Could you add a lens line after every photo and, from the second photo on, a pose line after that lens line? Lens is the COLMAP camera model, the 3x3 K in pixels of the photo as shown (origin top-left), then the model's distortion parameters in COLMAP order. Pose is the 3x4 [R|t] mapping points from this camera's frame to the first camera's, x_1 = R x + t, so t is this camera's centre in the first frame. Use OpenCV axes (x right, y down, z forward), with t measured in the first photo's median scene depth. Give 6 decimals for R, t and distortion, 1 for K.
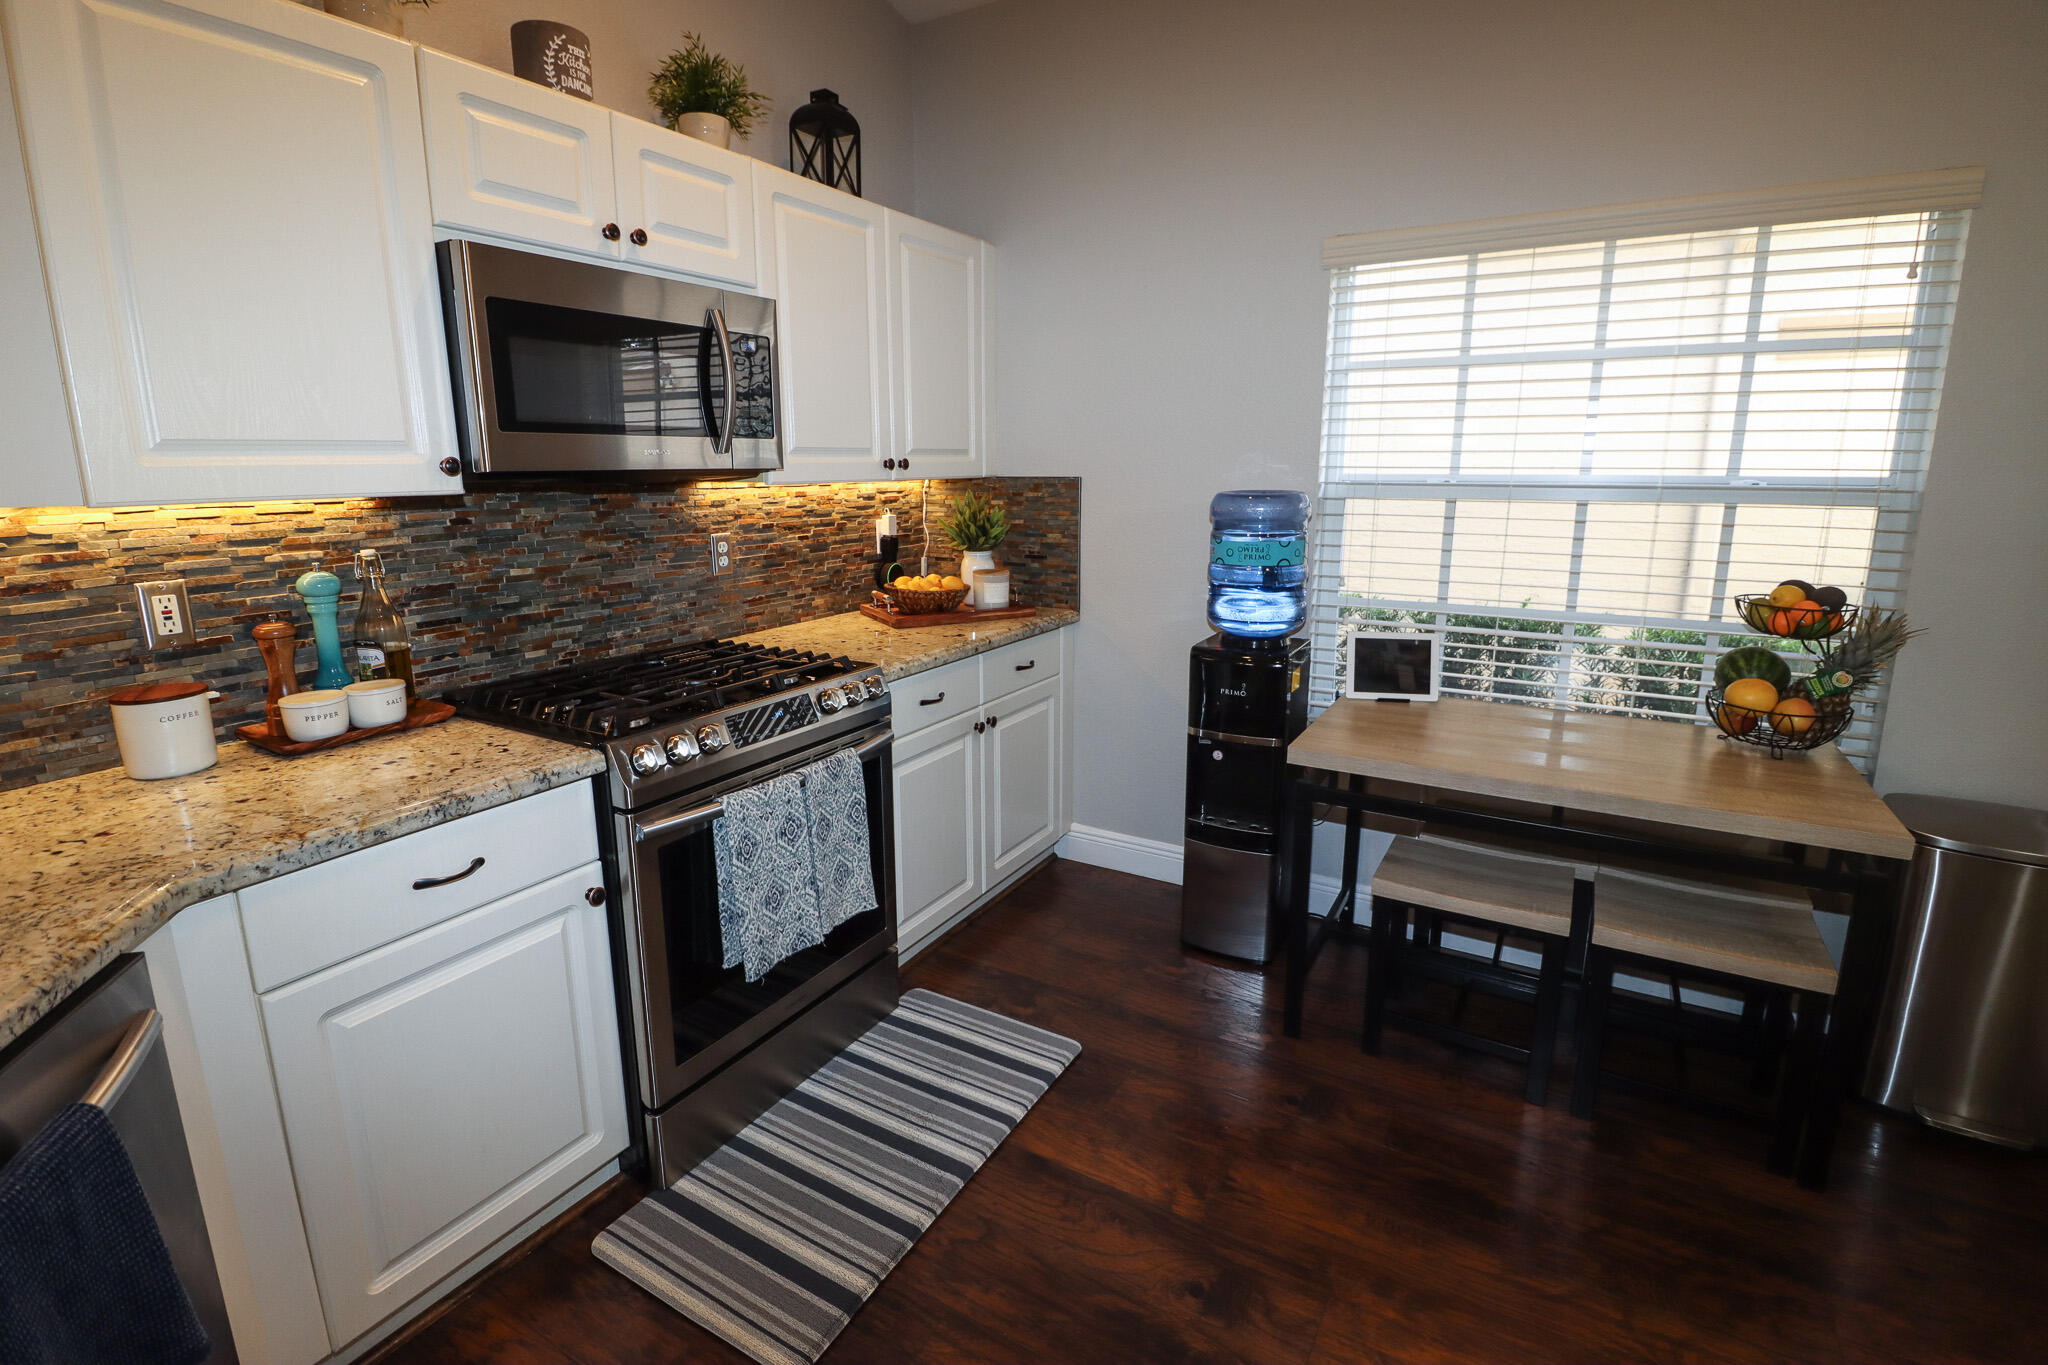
lens RADIAL K [[946.0, 0, 1014.8], [0, 946.0, 657.6], [0, 0, 1]] dist [-0.003958, -0.010875]
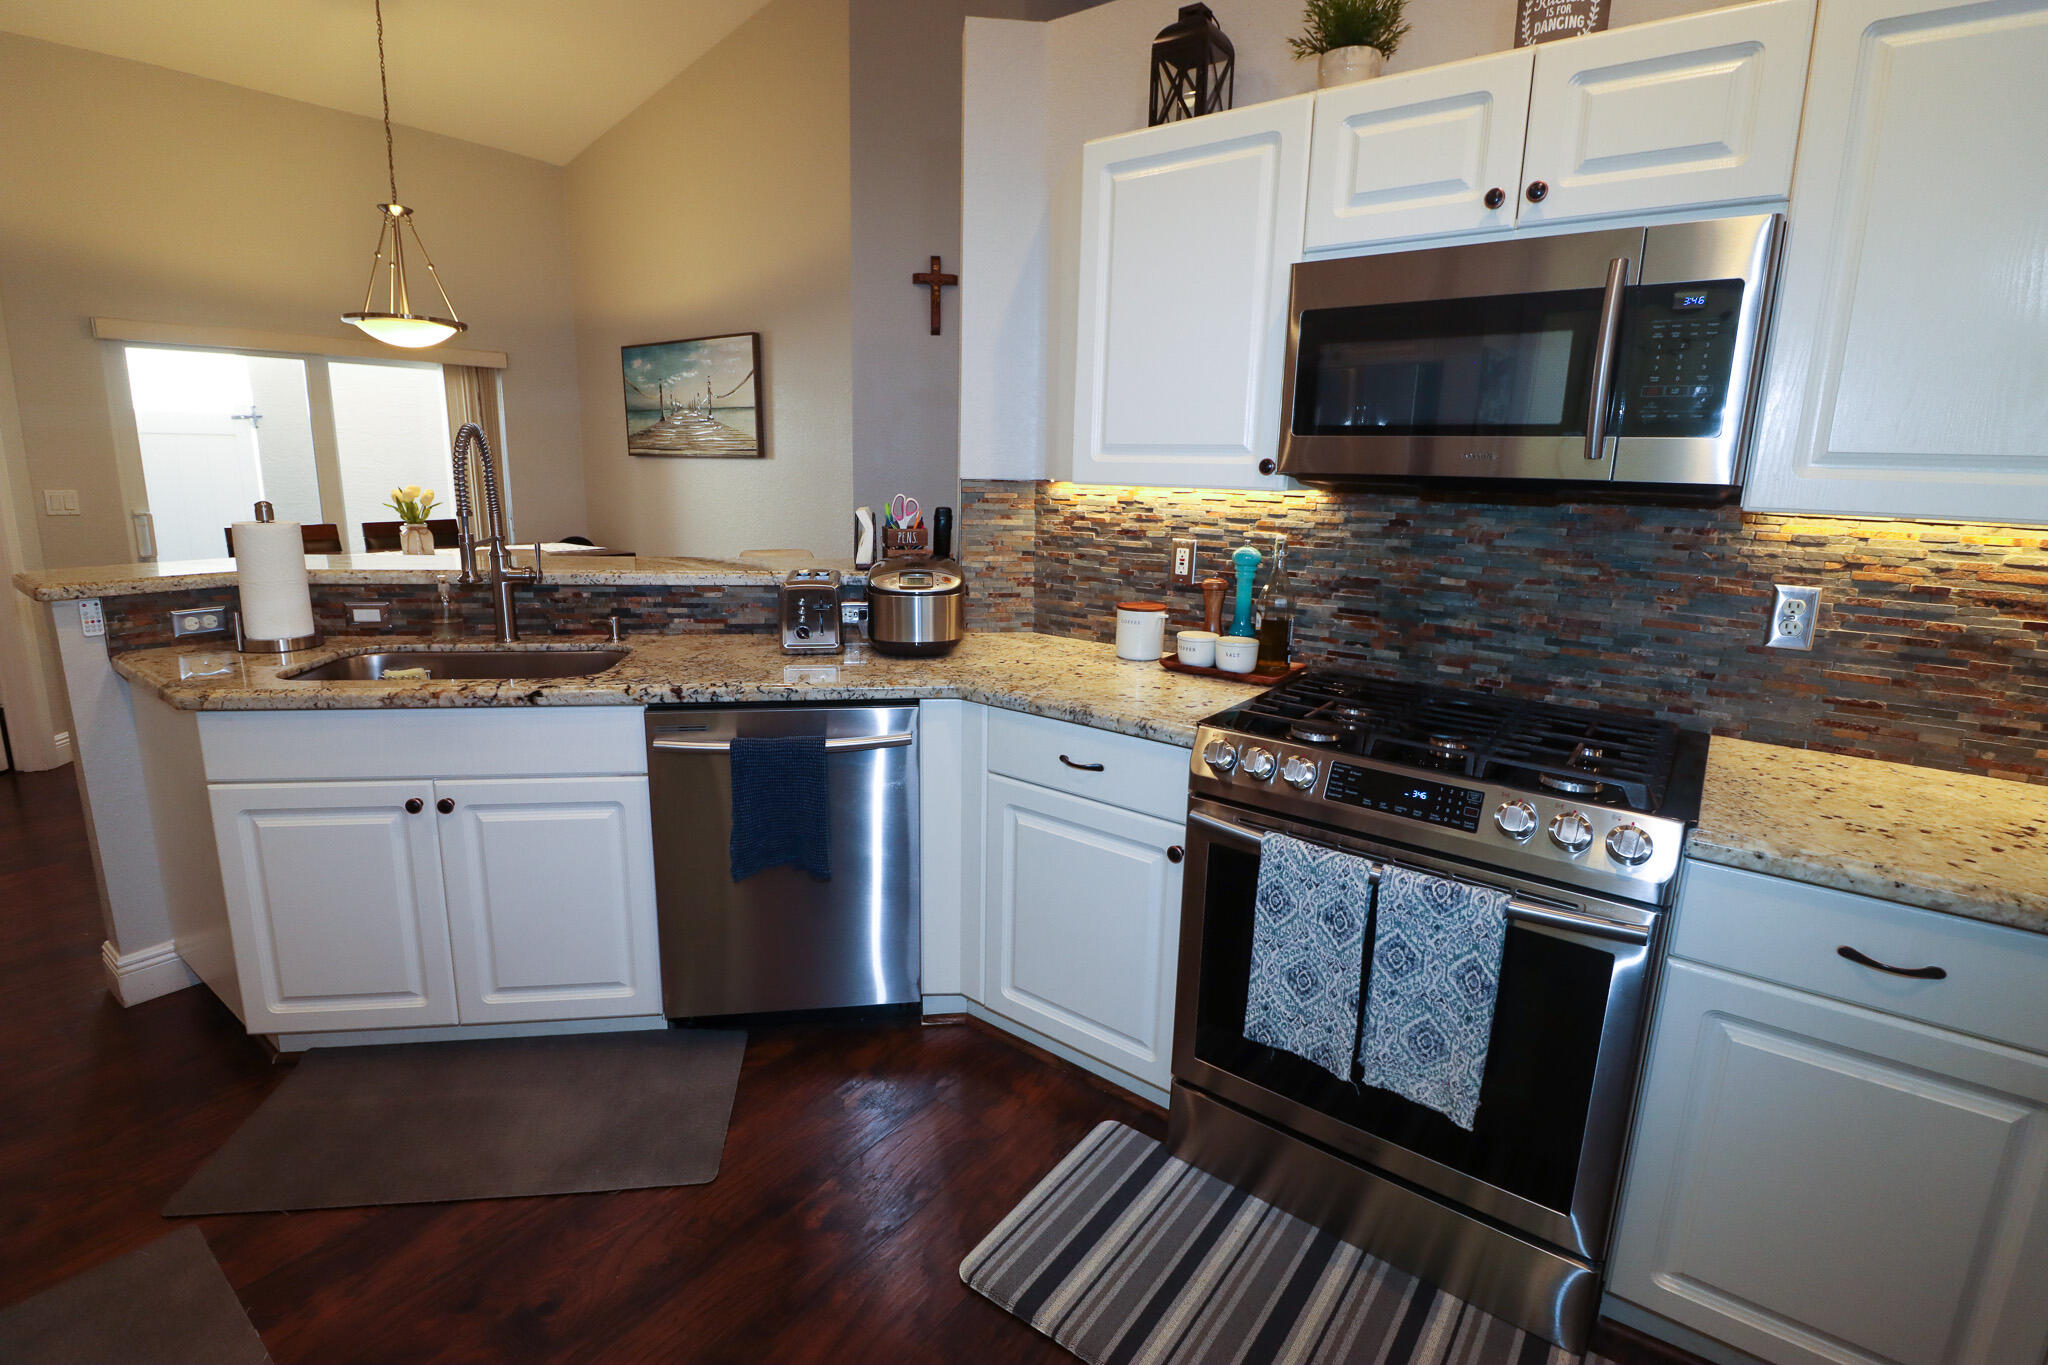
lens RADIAL K [[946.0, 0, 1008.7], [0, 946.0, 658.6], [0, 0, 1]] dist [-0.003958, -0.010875]
pose [[-0.117714, 0.205510, -0.971550, 0.509765], [-0.220607, 0.948493, 0.227362, -0.145089], [0.968233, 0.241094, -0.066314, 0.691978]]
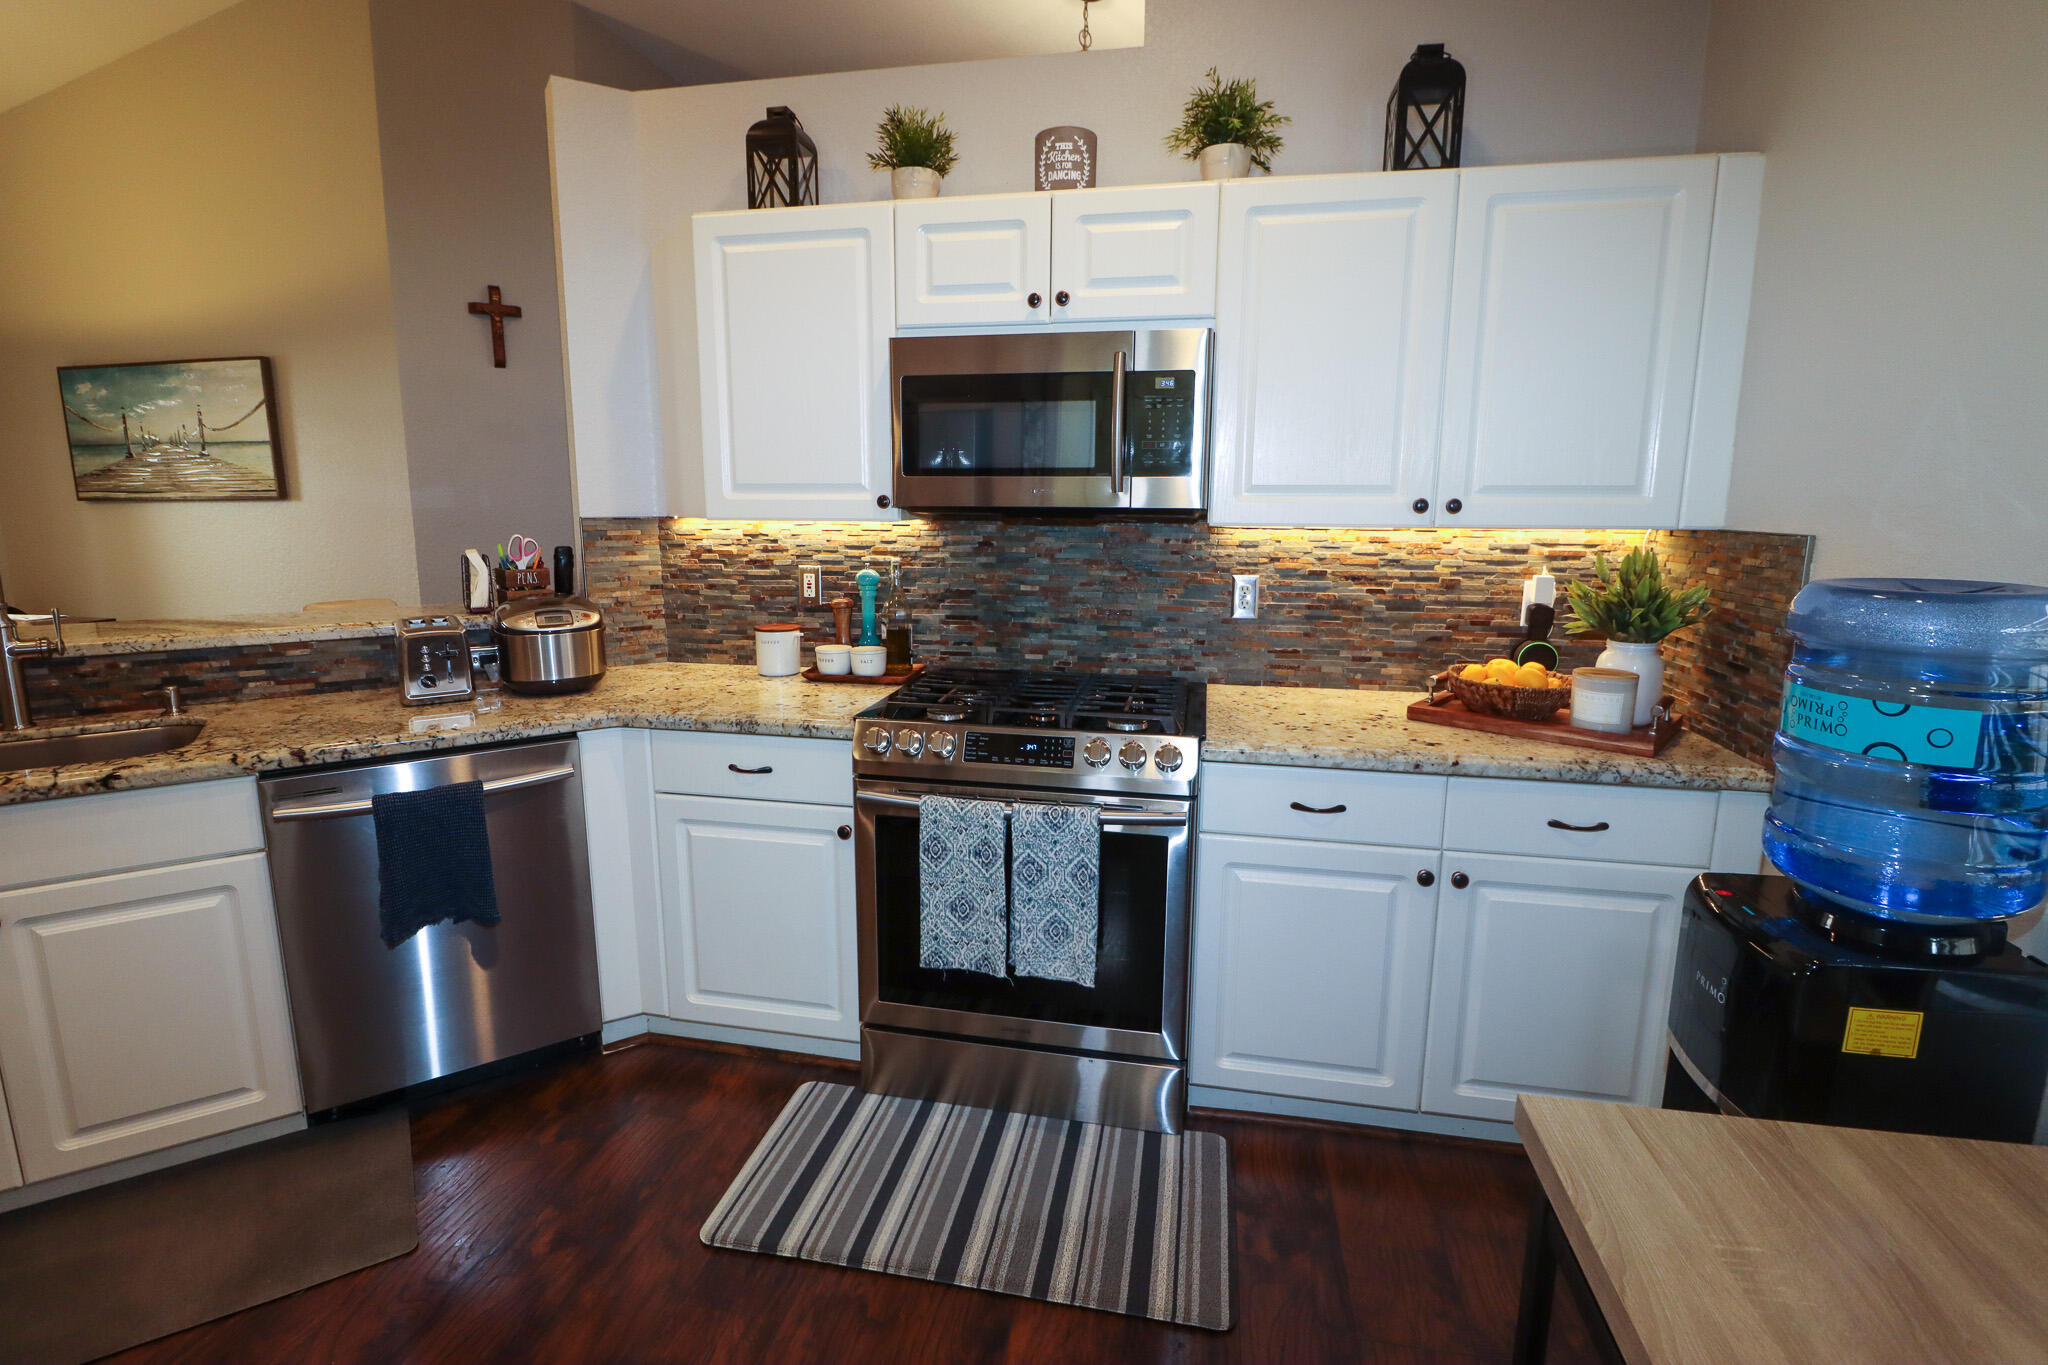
lens RADIAL K [[946.0, 0, 1011.4], [0, 946.0, 659.0], [0, 0, 1]] dist [-0.003958, -0.010875]
pose [[0.328252, 0.166228, -0.929849, 0.667525], [-0.196994, 0.974796, 0.104721, -0.133874], [0.923820, 0.148800, 0.352725, 0.599842]]
